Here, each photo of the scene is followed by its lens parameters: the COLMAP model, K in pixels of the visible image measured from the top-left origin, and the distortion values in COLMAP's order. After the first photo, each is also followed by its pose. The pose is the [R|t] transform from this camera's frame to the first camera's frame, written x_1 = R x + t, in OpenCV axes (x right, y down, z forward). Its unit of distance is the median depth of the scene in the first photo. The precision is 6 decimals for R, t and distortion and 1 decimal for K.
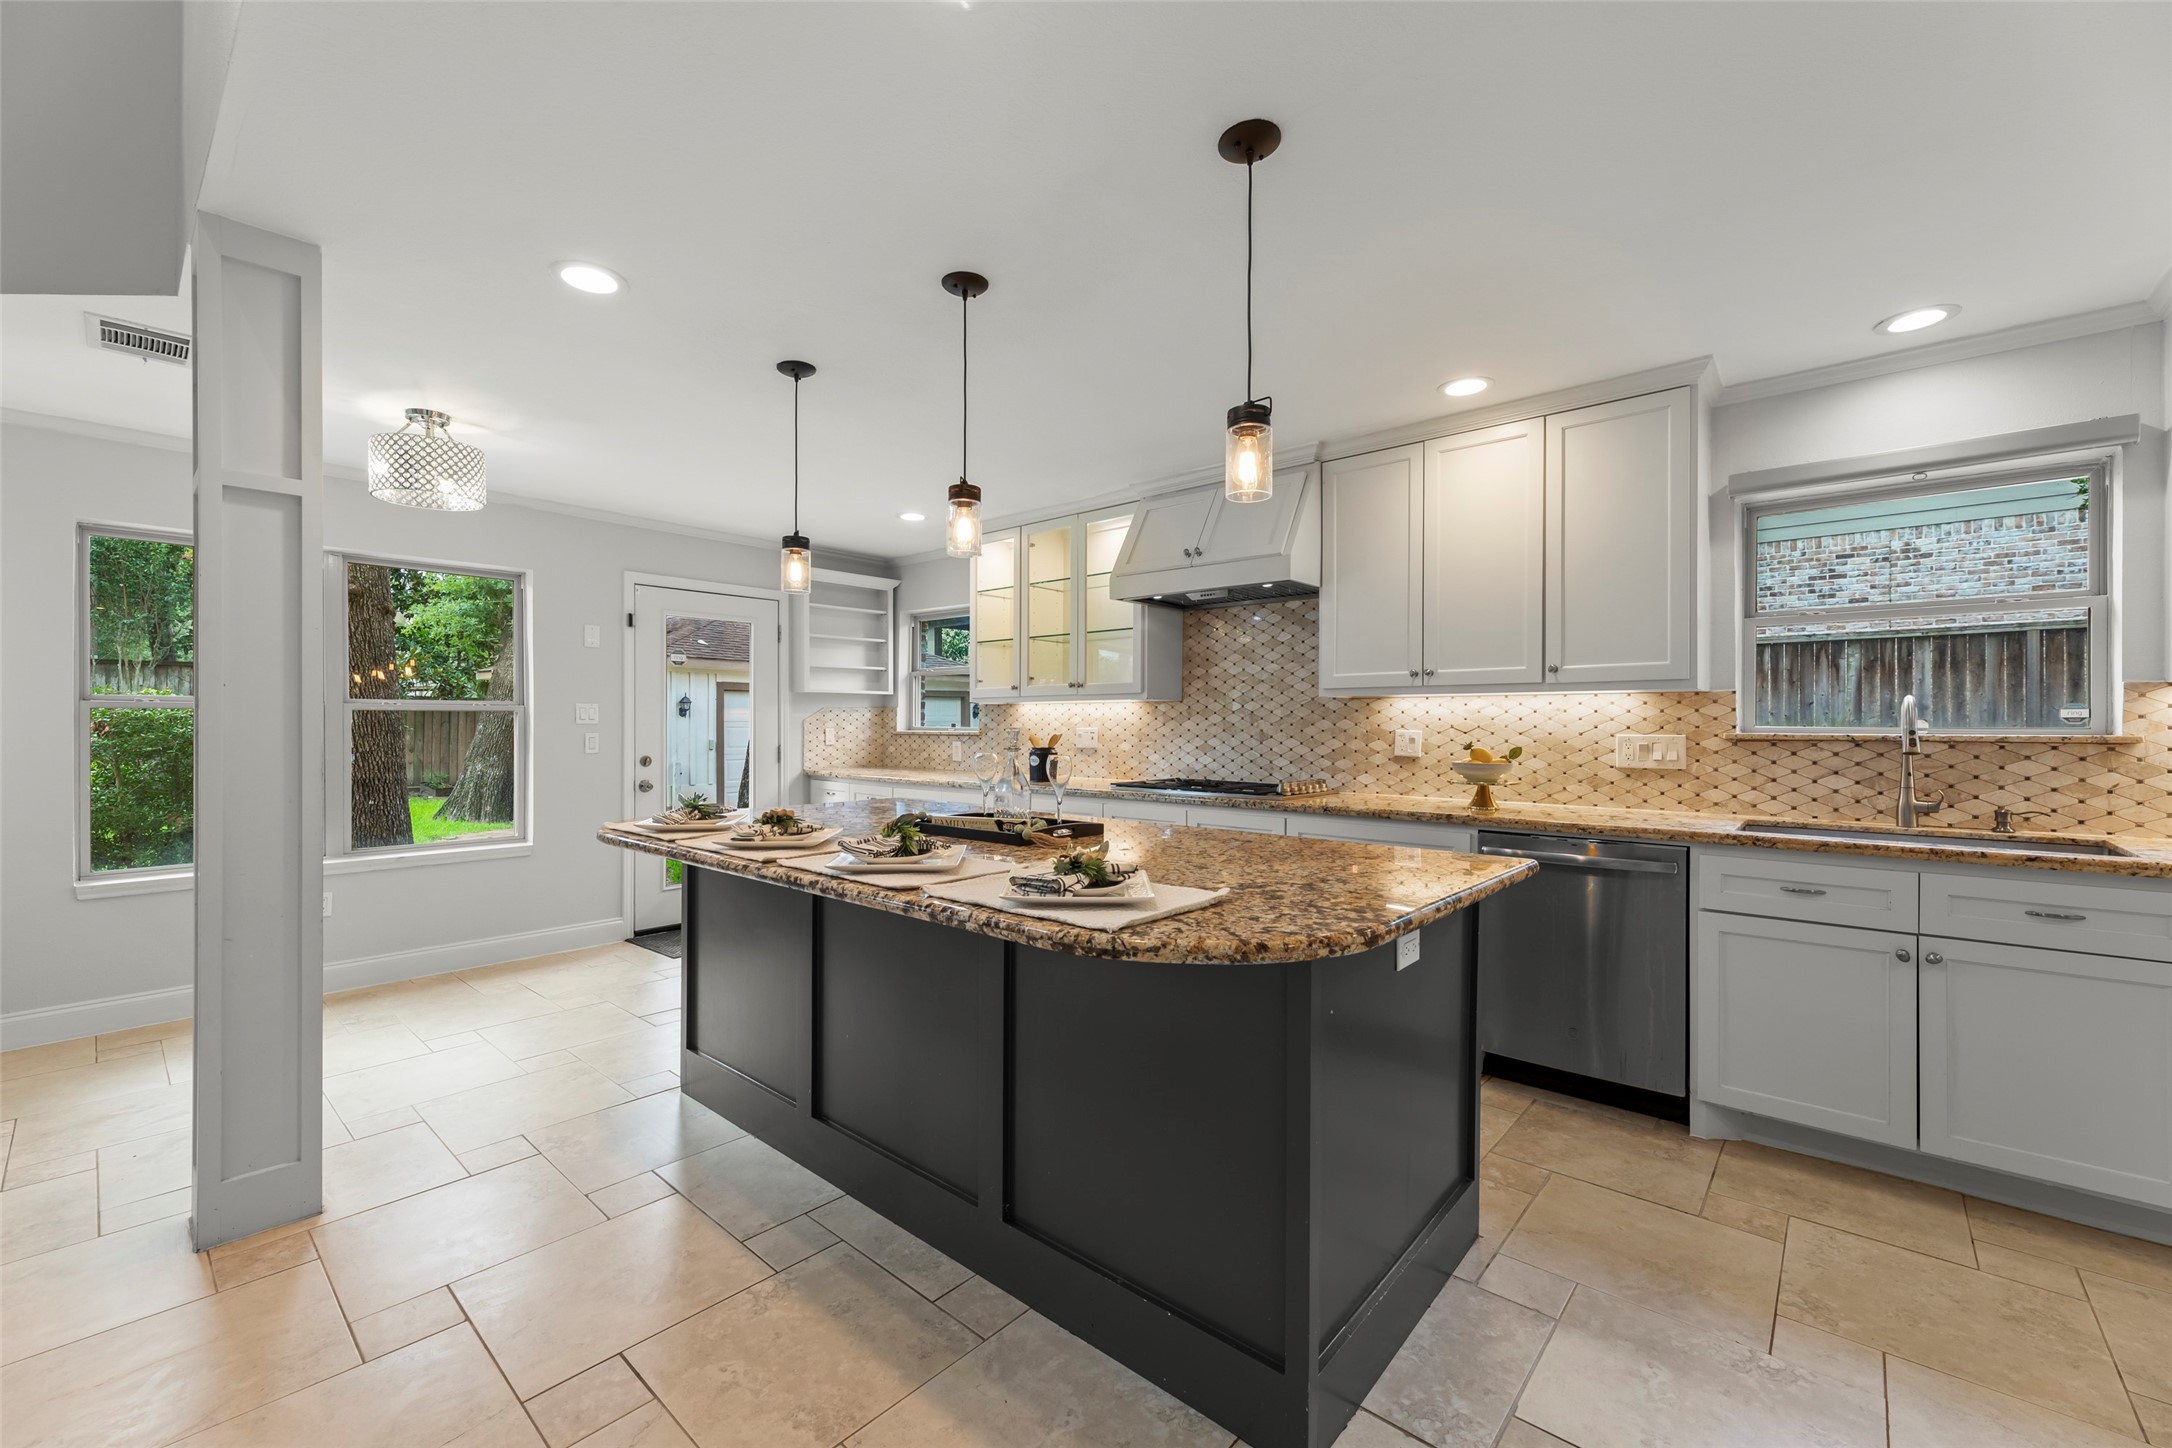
lens RADIAL K [[882.0, 0, 1082.5], [0, 882.0, 730.5], [0, 0, 1]] dist [0.000499, 0.000386]
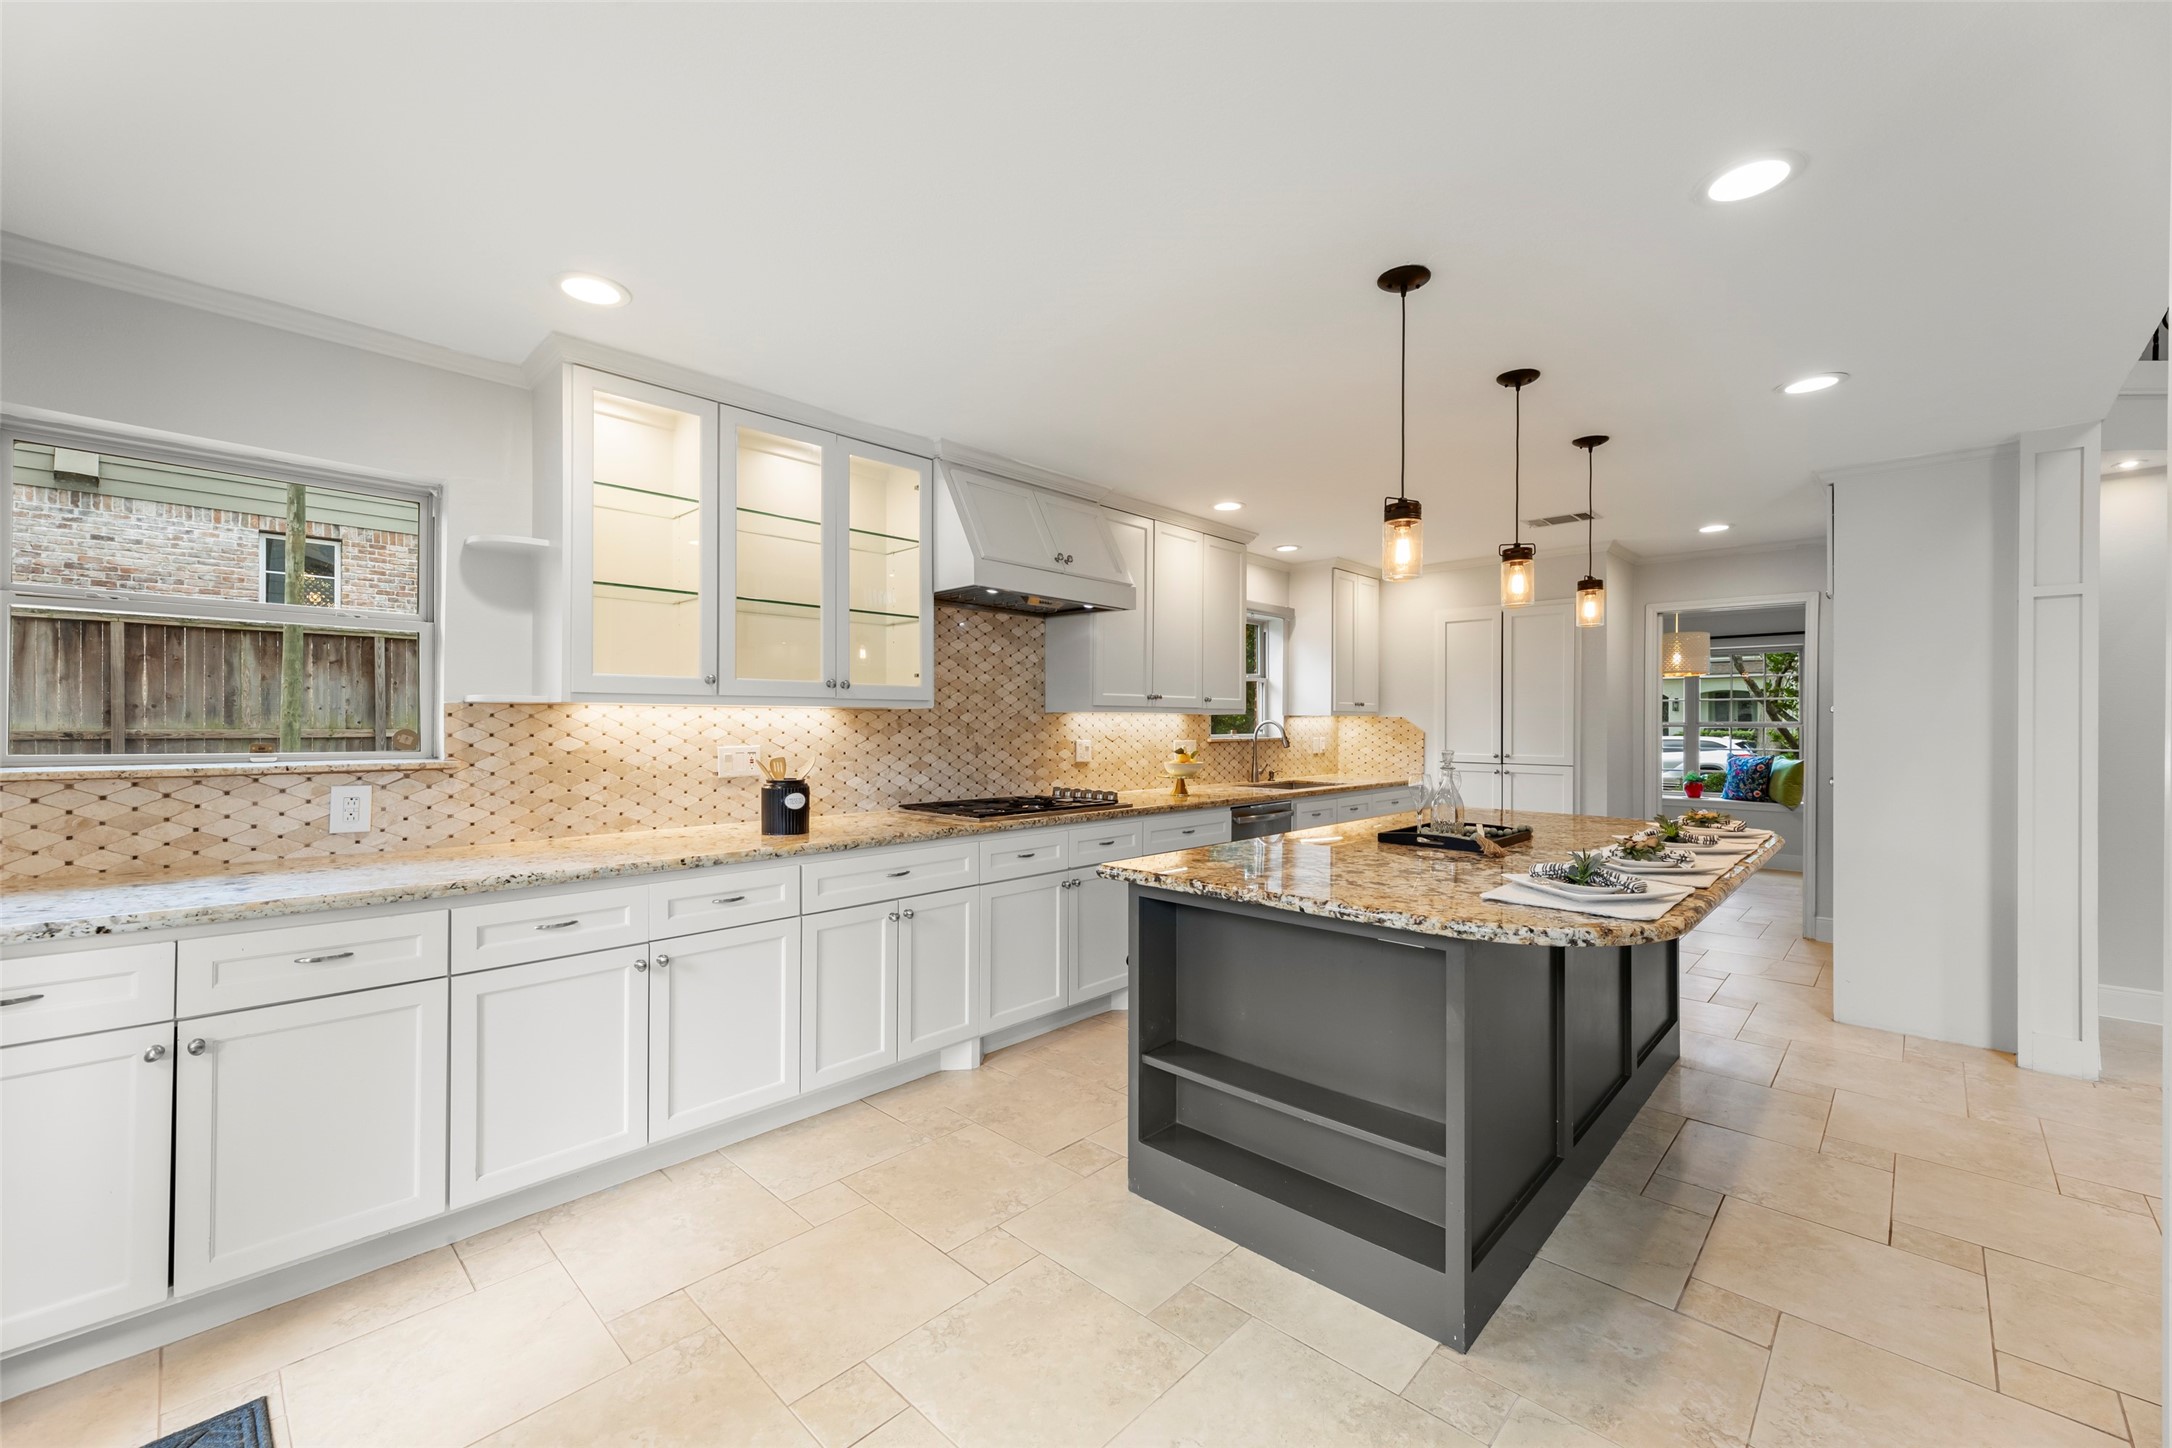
lens RADIAL K [[882.0, 0, 1080.5], [0, 882.0, 716.8], [0, 0, 1]] dist [0.000499, 0.000386]
pose [[0.039504, 0.002331, 0.999217, -0.841016], [0.001329, 0.999996, -0.002385, -0.029857], [-0.999219, 0.001422, 0.039501, 0.960746]]
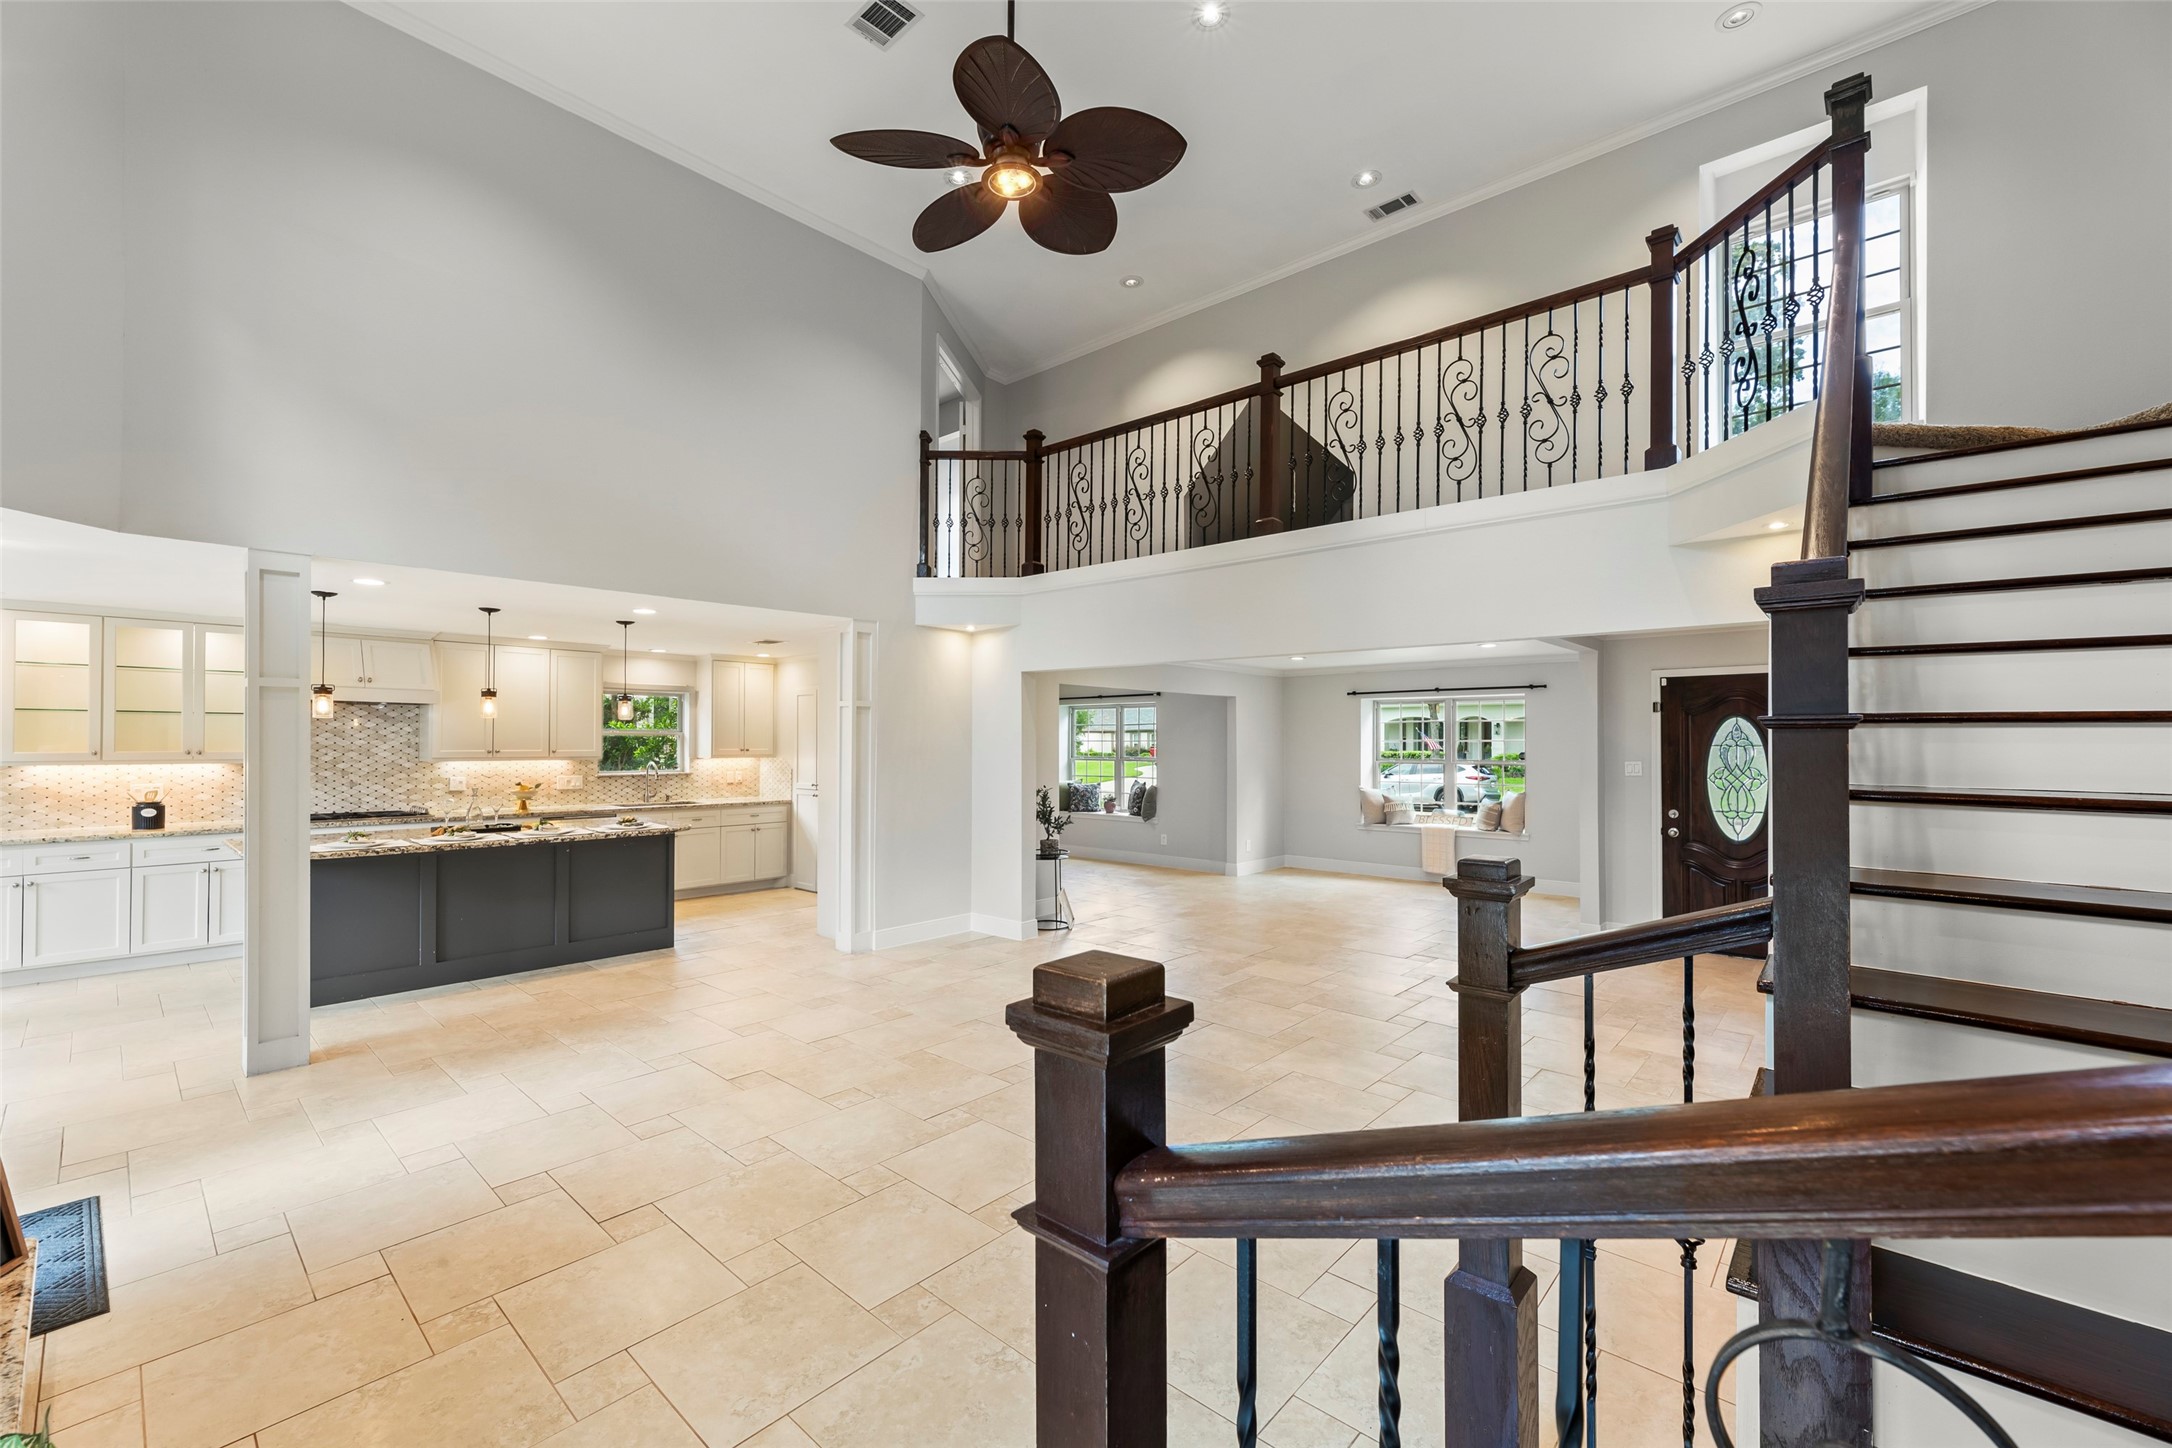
lens RADIAL K [[882.0, 0, 1073.6], [0, 882.0, 729.4], [0, 0, 1]] dist [0.000499, 0.000386]
pose [[0.011121, 0.007627, 0.999909, -1.623740], [-0.000757, 0.999971, -0.007620, -0.095057], [-0.999938, -0.000672, 0.011127, -0.420430]]
